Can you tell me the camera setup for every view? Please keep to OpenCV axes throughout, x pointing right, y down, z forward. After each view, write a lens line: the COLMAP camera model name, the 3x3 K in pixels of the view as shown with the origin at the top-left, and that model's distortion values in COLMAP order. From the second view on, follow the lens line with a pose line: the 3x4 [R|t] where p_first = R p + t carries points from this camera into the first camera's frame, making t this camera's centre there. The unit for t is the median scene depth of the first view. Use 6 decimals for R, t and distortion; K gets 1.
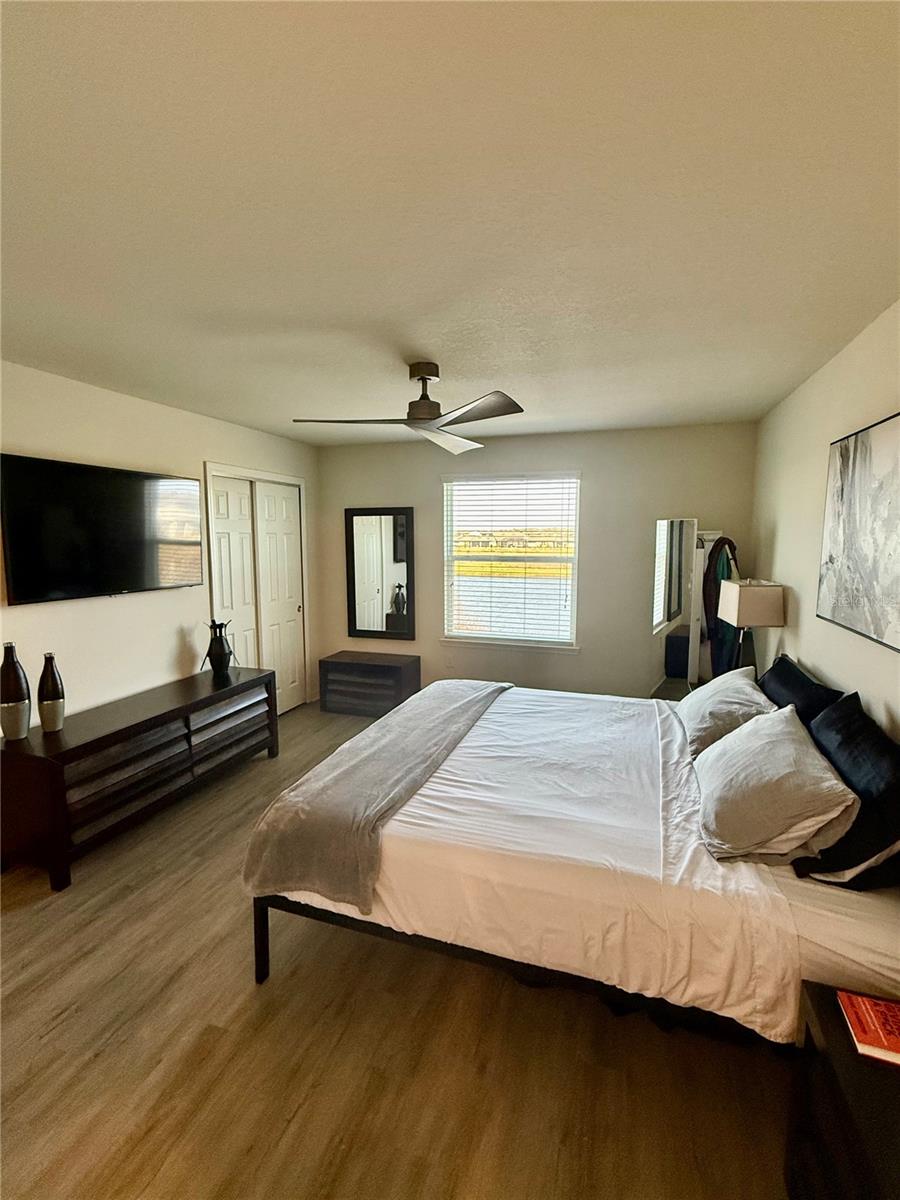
lens RADIAL K [[539.5, 0, 449.6], [0, 539.5, 602.2], [0, 0, 1]] dist [-0.004008, 0.001548]
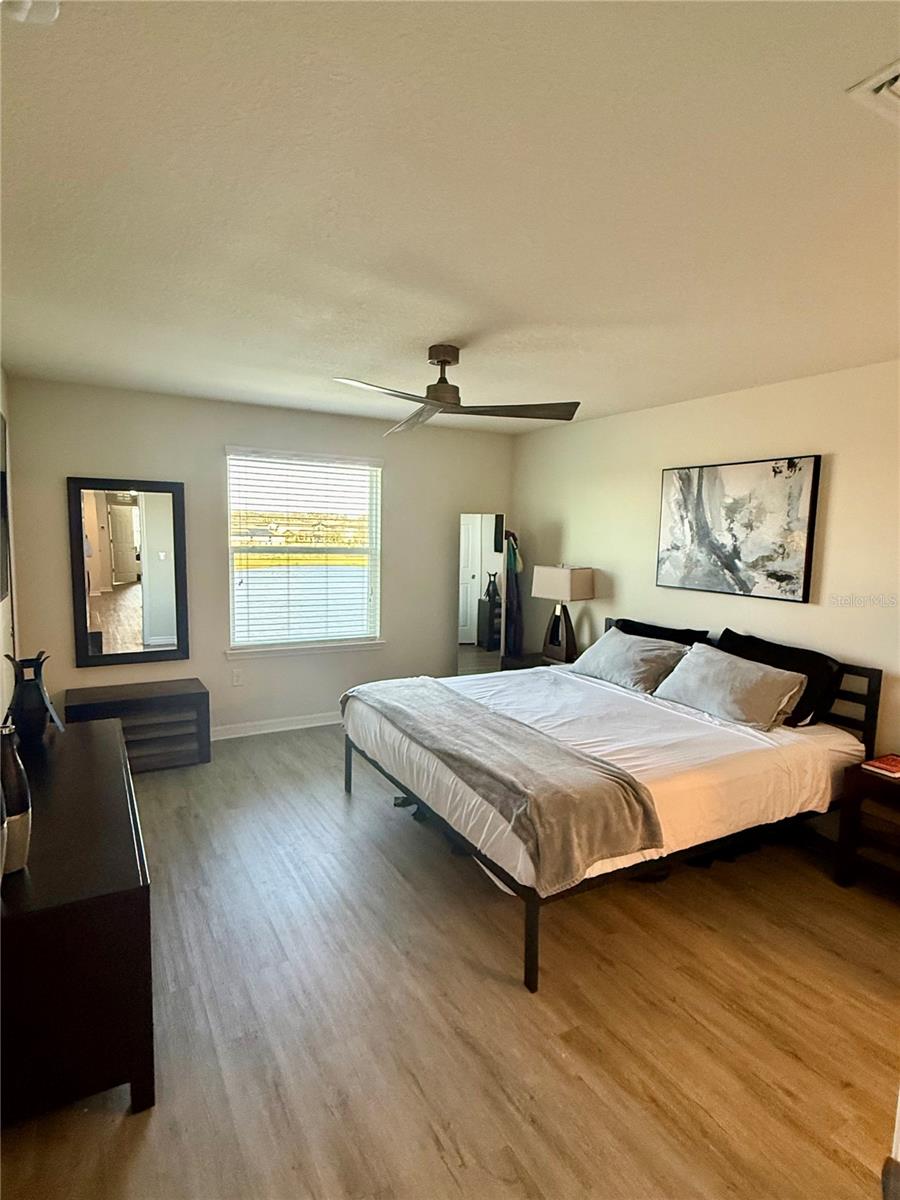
lens RADIAL K [[636.0, 0, 448.1], [0, 636.0, 604.2], [0, 0, 1]] dist [0.010399, -0.000942]
pose [[0.668538, -0.071162, 0.740266, -0.973449], [0.068381, 0.997077, 0.034094, -0.023054], [-0.740528, 0.027827, 0.671449, 0.258609]]
